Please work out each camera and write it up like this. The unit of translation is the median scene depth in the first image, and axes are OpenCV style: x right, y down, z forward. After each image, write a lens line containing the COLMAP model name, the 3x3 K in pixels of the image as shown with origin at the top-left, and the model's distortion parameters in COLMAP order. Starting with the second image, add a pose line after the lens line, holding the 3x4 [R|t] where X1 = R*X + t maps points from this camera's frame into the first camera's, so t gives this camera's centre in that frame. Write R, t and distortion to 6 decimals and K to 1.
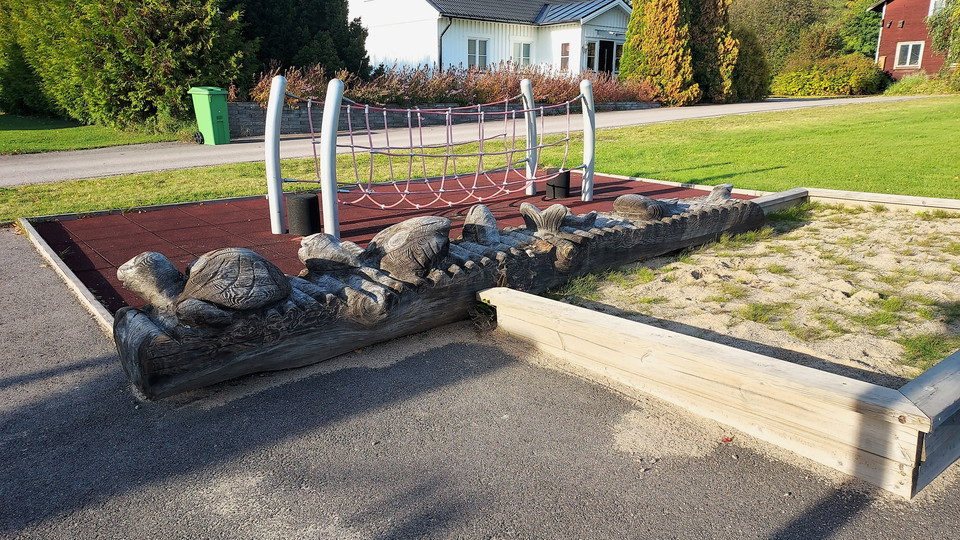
lens RADIAL K [[698.9, 0, 480.1], [0, 698.9, 274.8], [0, 0, 1]] dist [0.046649, -0.002941]
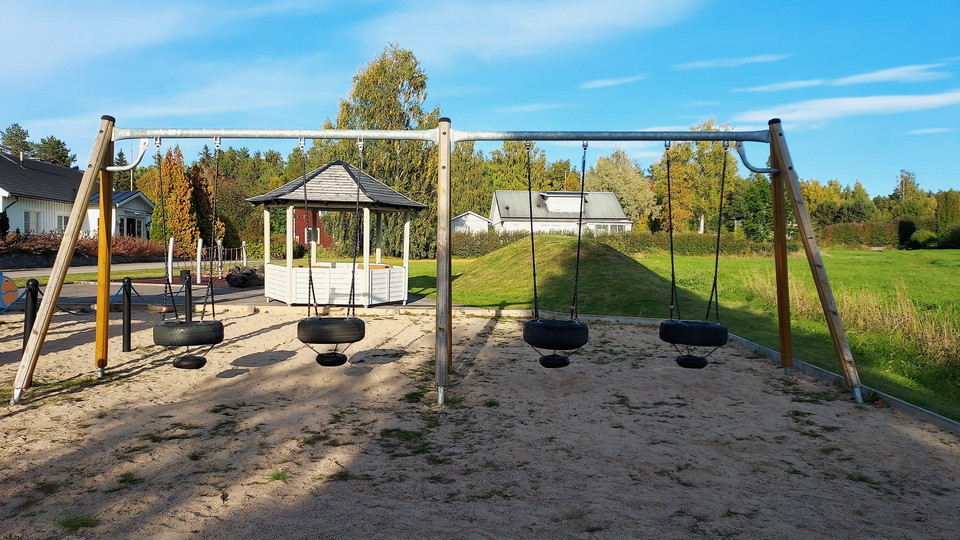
lens RADIAL K [[698.9, 0, 480.1], [0, 698.9, 274.8], [0, 0, 1]] dist [0.046649, -0.002941]
pose [[0.715241, -0.007665, 0.698836, -0.378738], [0.170887, 0.971505, -0.164243, 0.167389], [-0.677663, 0.236895, 0.696170, -0.554211]]
